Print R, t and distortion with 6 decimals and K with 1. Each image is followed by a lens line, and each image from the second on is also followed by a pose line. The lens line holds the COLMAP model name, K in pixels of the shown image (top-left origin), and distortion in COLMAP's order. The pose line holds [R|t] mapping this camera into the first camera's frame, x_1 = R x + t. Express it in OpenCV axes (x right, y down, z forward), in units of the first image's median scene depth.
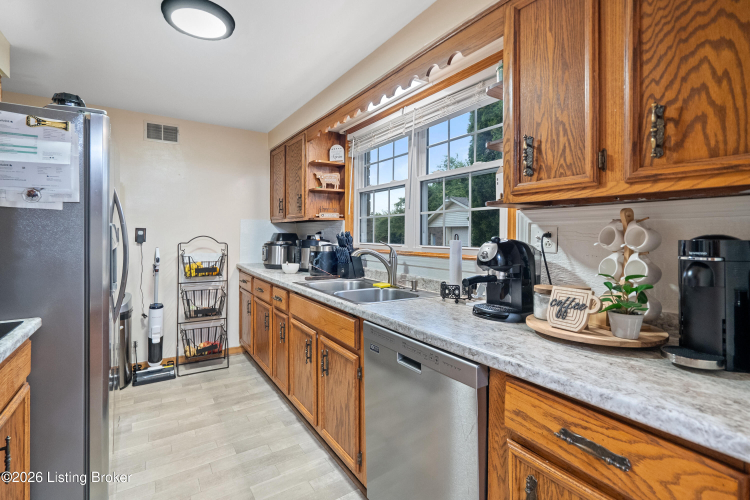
lens RADIAL K [[351.2, 0, 370.0], [0, 351.2, 235.1], [0, 0, 1]] dist [-0.001438, -0.000129]
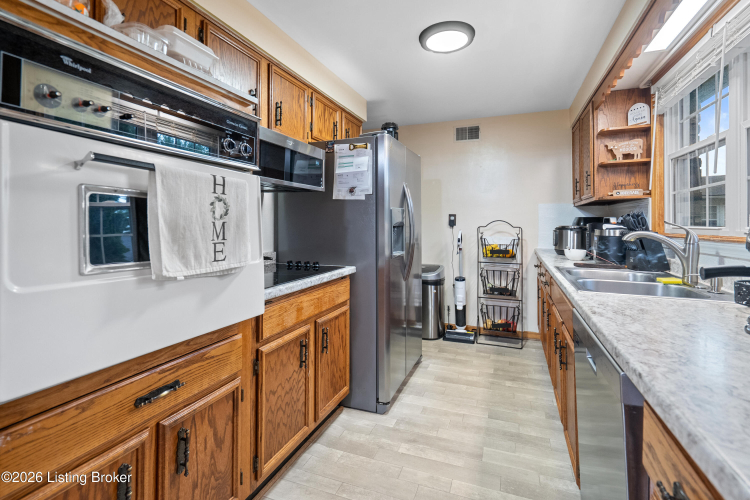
lens RADIAL K [[357.5, 0, 374.2], [0, 357.5, 222.5], [0, 0, 1]] dist [0.002900, 0.000382]
pose [[0.590883, -0.005663, -0.806738, 0.203363], [-0.001791, 0.999964, -0.008332, 0.020147], [0.806756, 0.006368, 0.590851, 0.040142]]
